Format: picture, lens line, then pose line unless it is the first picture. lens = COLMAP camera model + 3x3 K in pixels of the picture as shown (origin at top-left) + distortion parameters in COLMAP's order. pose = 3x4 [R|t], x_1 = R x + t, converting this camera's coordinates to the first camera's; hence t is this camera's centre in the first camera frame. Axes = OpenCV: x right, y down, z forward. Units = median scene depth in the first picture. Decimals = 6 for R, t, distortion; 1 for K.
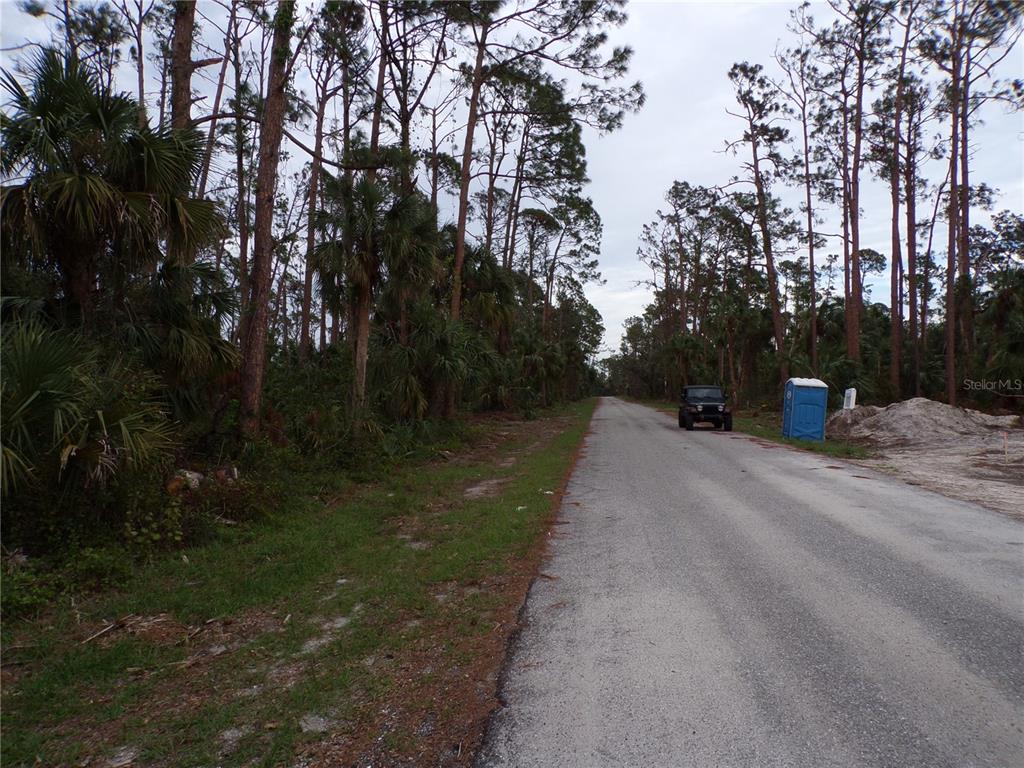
lens RADIAL K [[690.5, 0, 516.8], [0, 690.5, 381.1], [0, 0, 1]] dist [-0.016662, 0.017053]
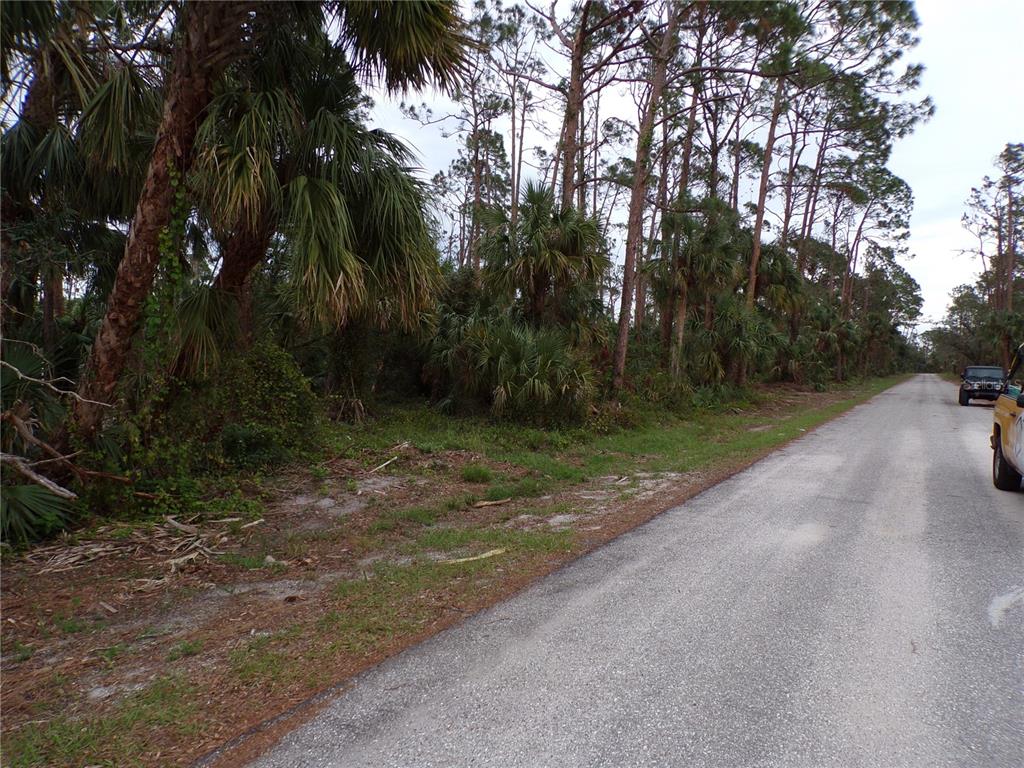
lens RADIAL K [[690.5, 0, 511.9], [0, 690.5, 384.7], [0, 0, 1]] dist [-0.016662, 0.017053]
pose [[0.912139, 0.045650, -0.407331, 0.014302], [-0.024449, 0.998069, 0.057106, -0.003783], [0.409152, -0.042130, 0.911493, -0.137968]]
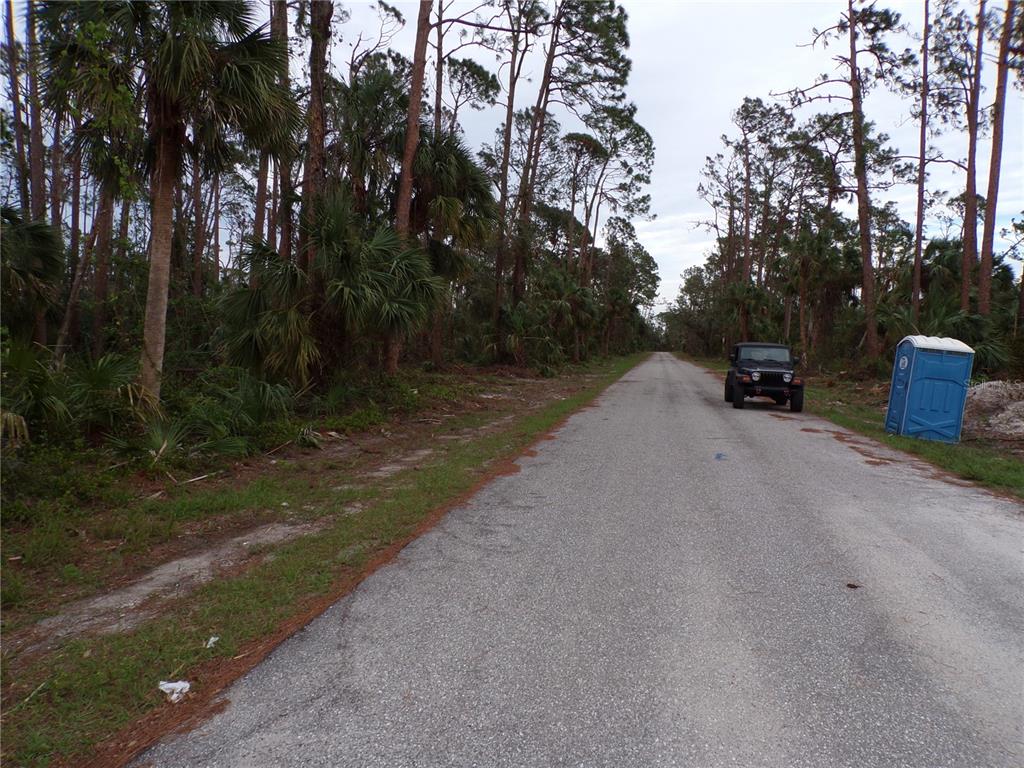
lens RADIAL K [[690.5, 0, 515.2], [0, 690.5, 382.2], [0, 0, 1]] dist [-0.016662, 0.017053]
pose [[0.995714, 0.042105, -0.082347, 0.037456], [-0.035974, 0.996567, 0.074563, 0.001439], [0.085204, -0.071281, 0.993811, 0.133412]]
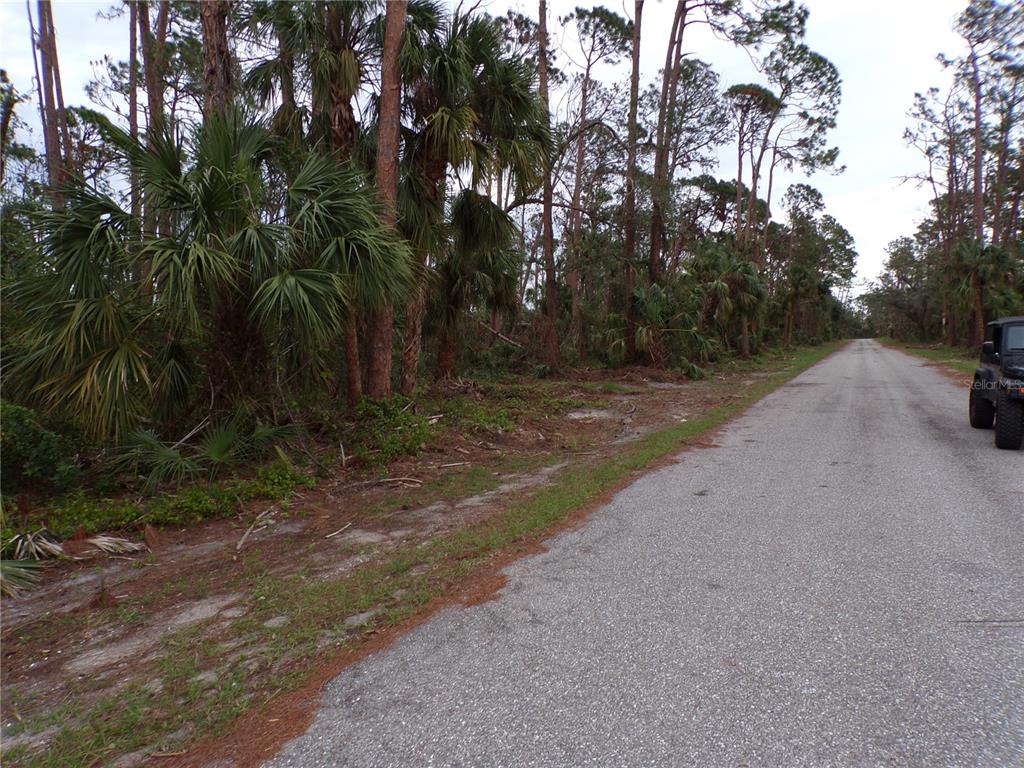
lens RADIAL K [[690.5, 0, 509.6], [0, 690.5, 384.5], [0, 0, 1]] dist [-0.016662, 0.017053]
pose [[0.939170, 0.013793, -0.343176, 0.058255], [0.015877, 0.996381, 0.083498, 0.003372], [0.343086, -0.083868, 0.935552, 0.258259]]
